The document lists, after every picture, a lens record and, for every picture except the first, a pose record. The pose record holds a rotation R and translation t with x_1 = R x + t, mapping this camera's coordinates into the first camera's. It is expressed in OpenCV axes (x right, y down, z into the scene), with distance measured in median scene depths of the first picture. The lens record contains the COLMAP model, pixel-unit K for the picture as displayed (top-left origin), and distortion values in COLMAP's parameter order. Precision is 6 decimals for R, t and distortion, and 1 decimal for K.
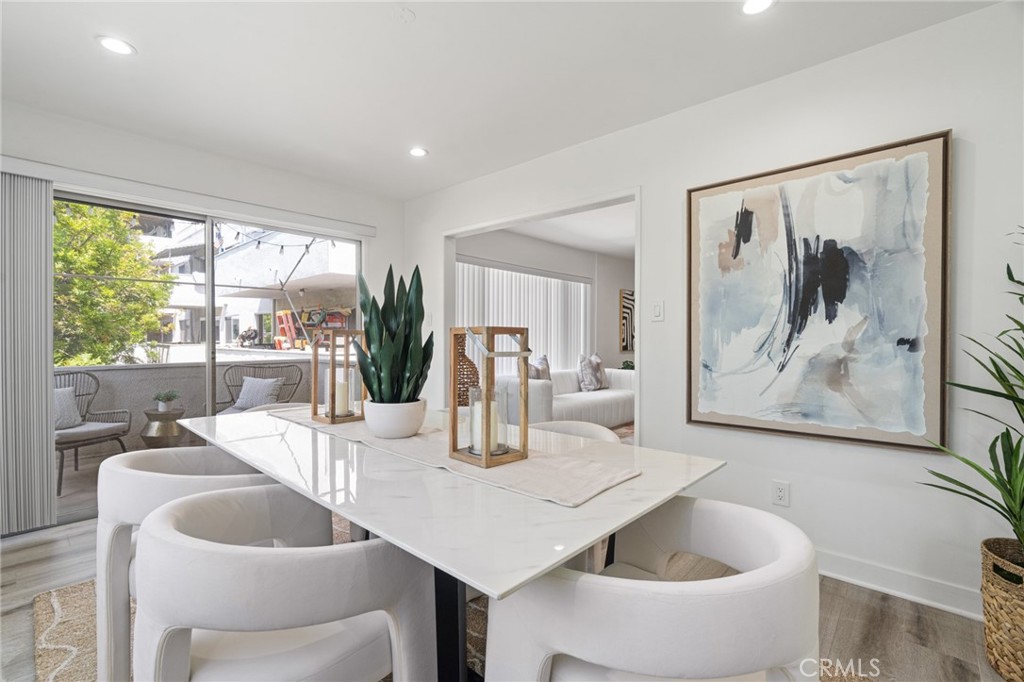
lens RADIAL K [[456.4, 0, 507.8], [0, 456.4, 342.1], [0, 0, 1]] dist [-0.013520, 0.004428]
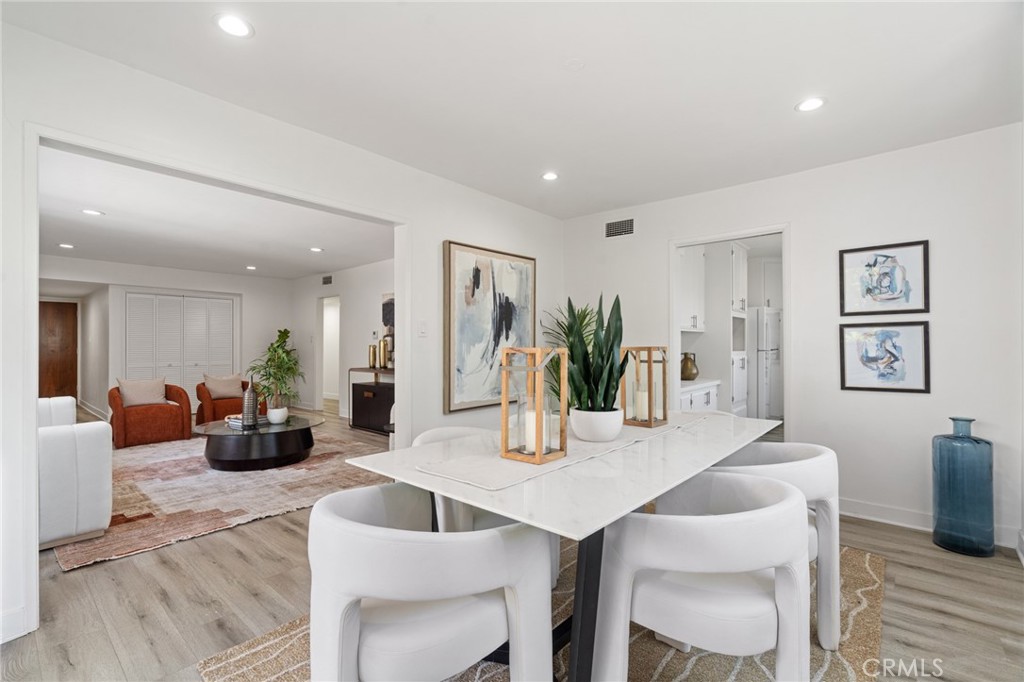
lens RADIAL K [[456.4, 0, 505.5], [0, 456.4, 341.9], [0, 0, 1]] dist [-0.013520, 0.004428]
pose [[-0.025380, 0.003550, 0.999672, -1.085785], [0.010146, 0.999943, -0.003293, -0.031420], [-0.999626, 0.010059, -0.025415, 0.985292]]
